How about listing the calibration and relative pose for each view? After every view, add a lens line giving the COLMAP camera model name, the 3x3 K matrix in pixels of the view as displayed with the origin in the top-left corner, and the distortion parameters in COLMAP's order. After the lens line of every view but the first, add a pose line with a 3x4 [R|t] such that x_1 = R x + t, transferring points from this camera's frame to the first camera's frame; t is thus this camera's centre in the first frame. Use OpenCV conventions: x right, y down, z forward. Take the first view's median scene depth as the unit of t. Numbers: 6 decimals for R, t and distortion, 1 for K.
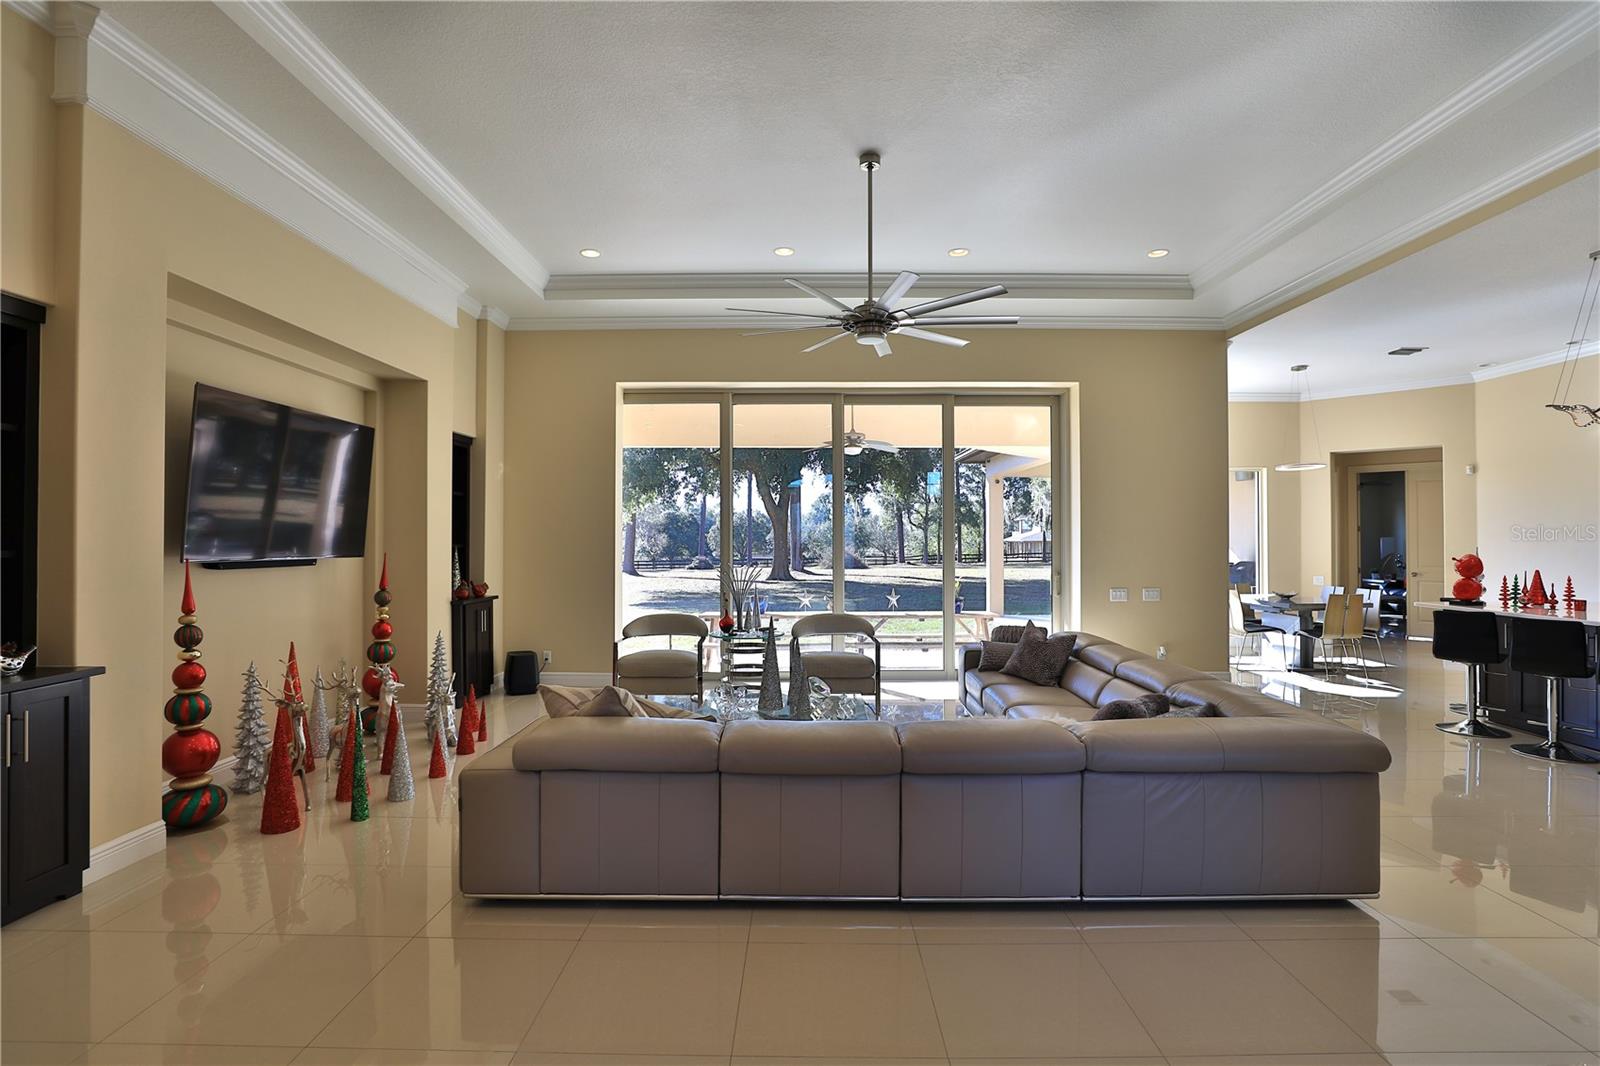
lens RADIAL K [[769.8, 0, 801.1], [0, 769.8, 529.8], [0, 0, 1]] dist [-0.032007, 0.005394]
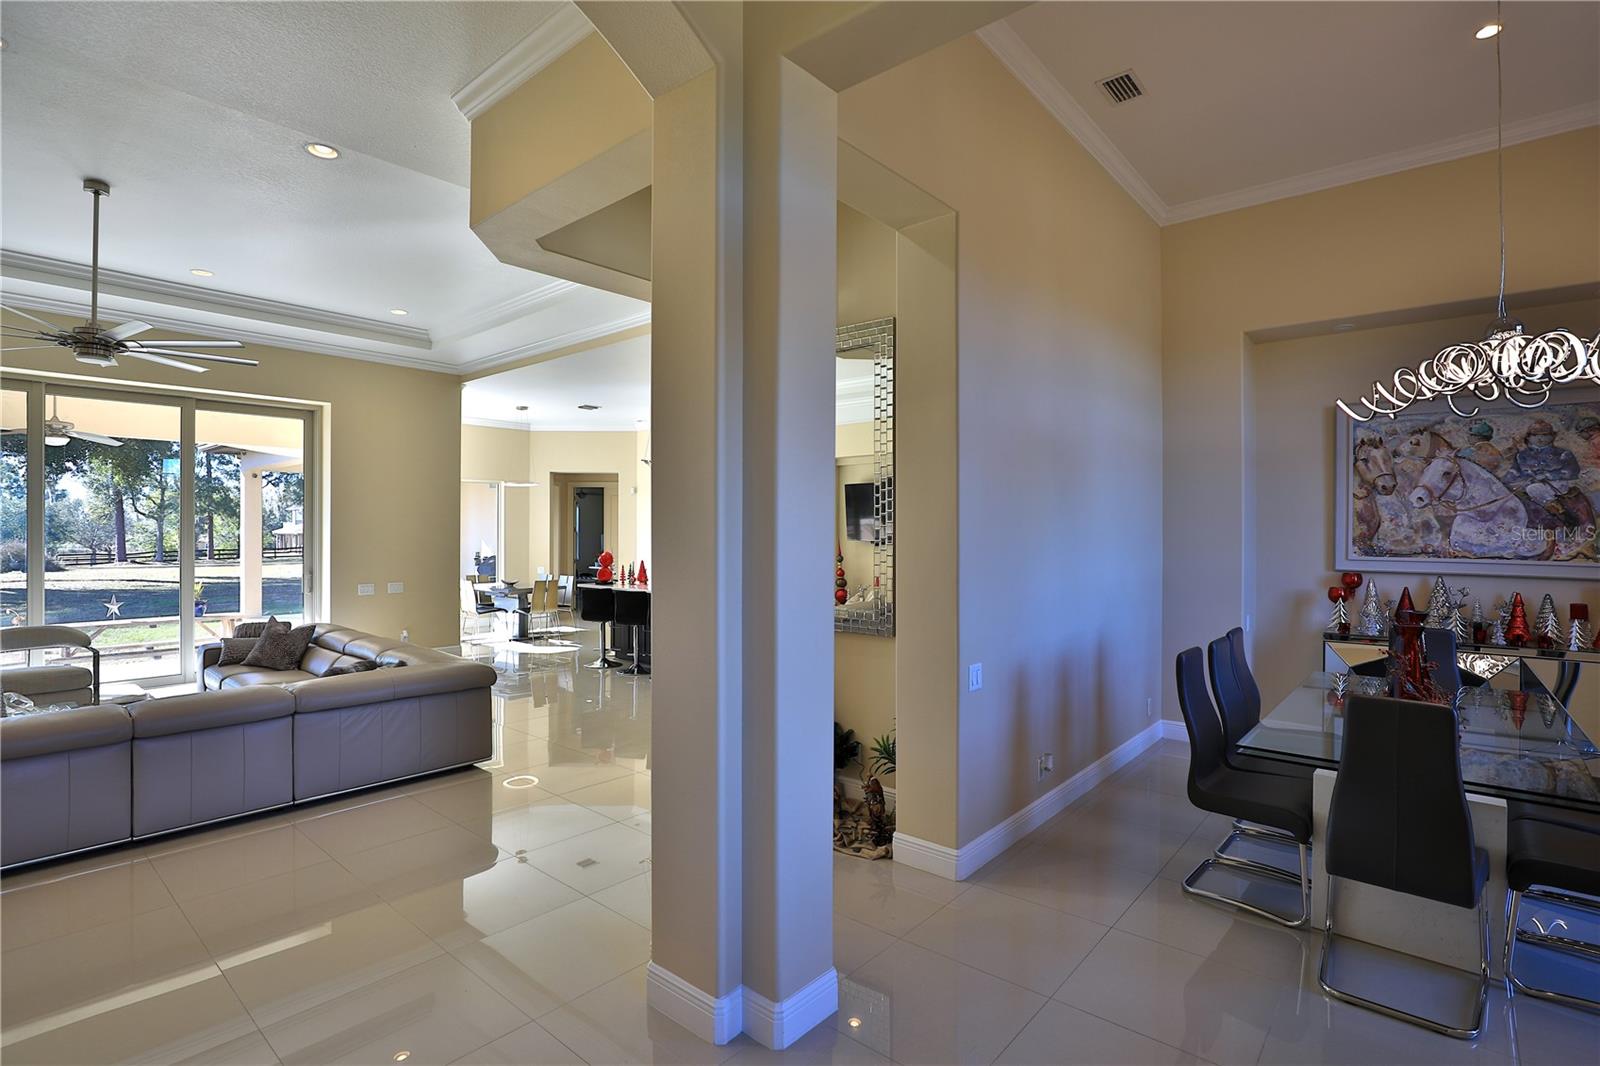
lens RADIAL K [[769.8, 0, 801.1], [0, 769.8, 529.8], [0, 0, 1]] dist [-0.032007, 0.005394]
pose [[0.648758, 0.003145, 0.760988, -0.036981], [-0.011617, 0.999916, 0.005772, -0.018980], [-0.760906, -0.012585, 0.648740, -0.242090]]
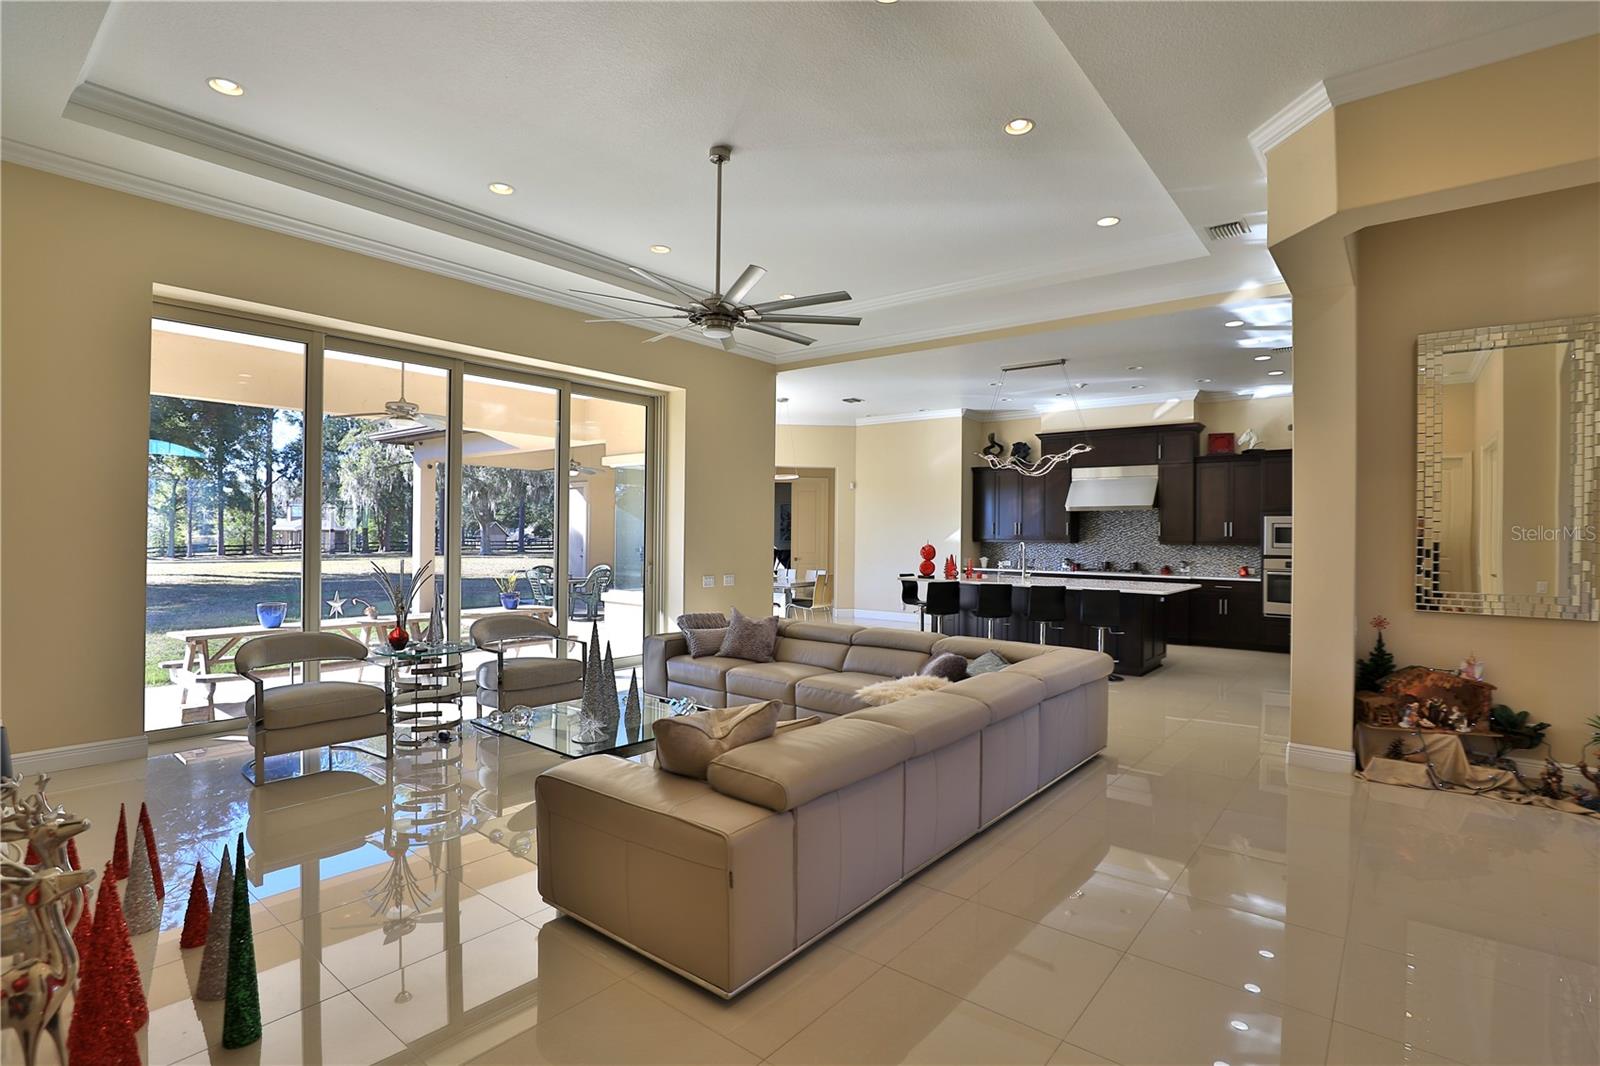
lens RADIAL K [[769.8, 0, 803.9], [0, 769.8, 529.2], [0, 0, 1]] dist [-0.032007, 0.005394]
pose [[0.620380, 0.009911, 0.784238, -0.372435], [-0.019675, 0.999802, 0.002929, 0.001016], [-0.784054, -0.017247, 0.620453, 0.173220]]
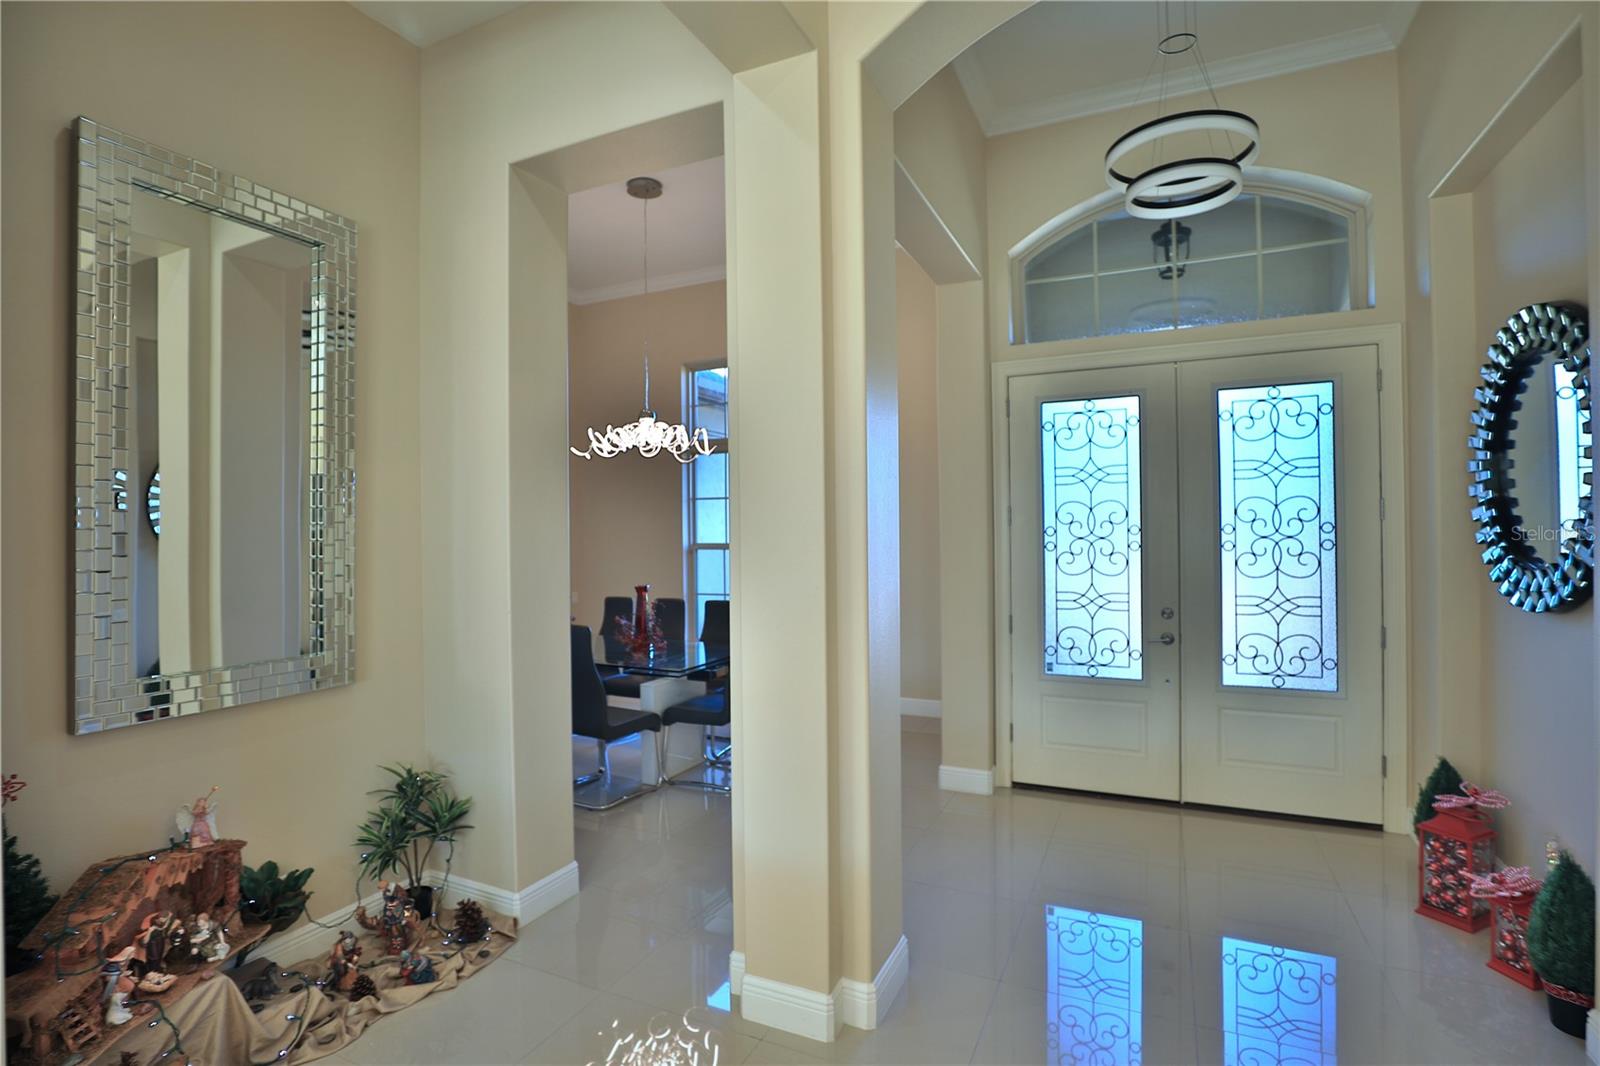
lens RADIAL K [[769.8, 0, 807.0], [0, 769.8, 530.9], [0, 0, 1]] dist [-0.032007, 0.005394]
pose [[-0.901993, 0.012333, 0.431575, 0.052879], [0.007434, 0.999887, -0.013038, -0.006670], [-0.431687, -0.008552, -0.901983, 0.287339]]
